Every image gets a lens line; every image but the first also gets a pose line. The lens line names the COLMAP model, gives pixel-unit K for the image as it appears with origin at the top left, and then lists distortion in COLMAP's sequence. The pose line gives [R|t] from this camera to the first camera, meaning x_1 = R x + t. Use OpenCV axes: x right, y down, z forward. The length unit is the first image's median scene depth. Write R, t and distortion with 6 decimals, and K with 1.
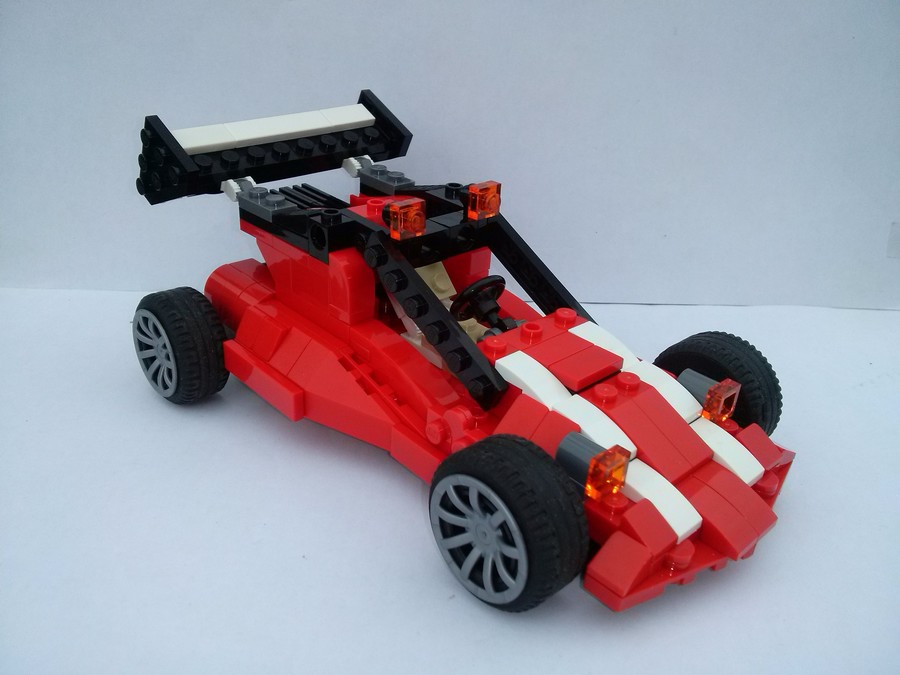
lens RADIAL K [[858.0, 0, 450.0], [0, 858.0, 337.5], [0, 0, 1]] dist [0.013858, -0.004434]
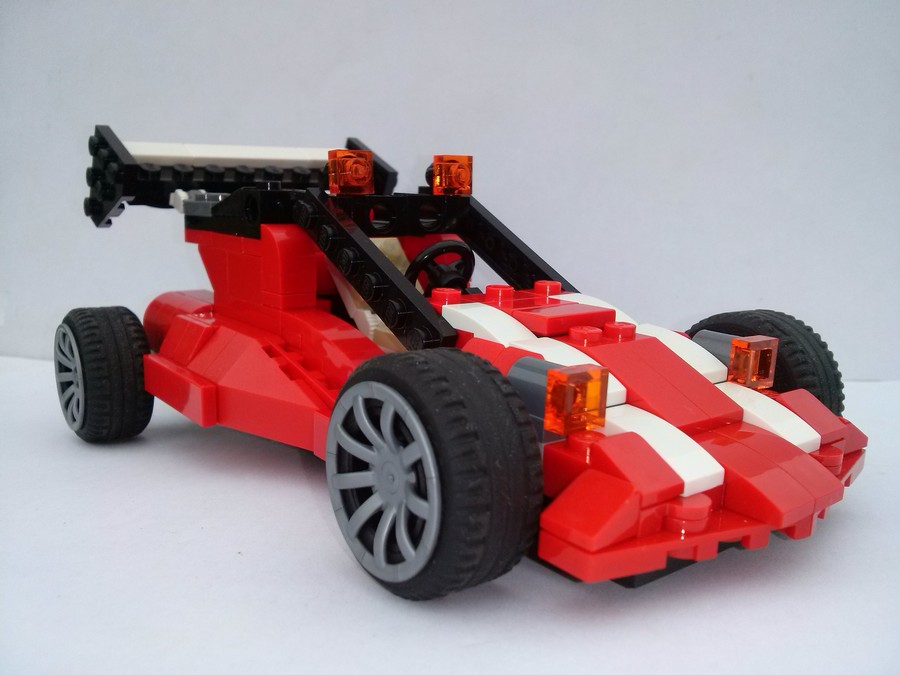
lens RADIAL K [[858.0, 0, 450.0], [0, 858.0, 337.5], [0, 0, 1]] dist [0.013858, -0.004434]
pose [[0.995241, -0.013361, -0.096524, 0.121244], [-0.018004, 0.948286, -0.316906, 0.268941], [0.095766, 0.317136, 0.943532, 0.260402]]
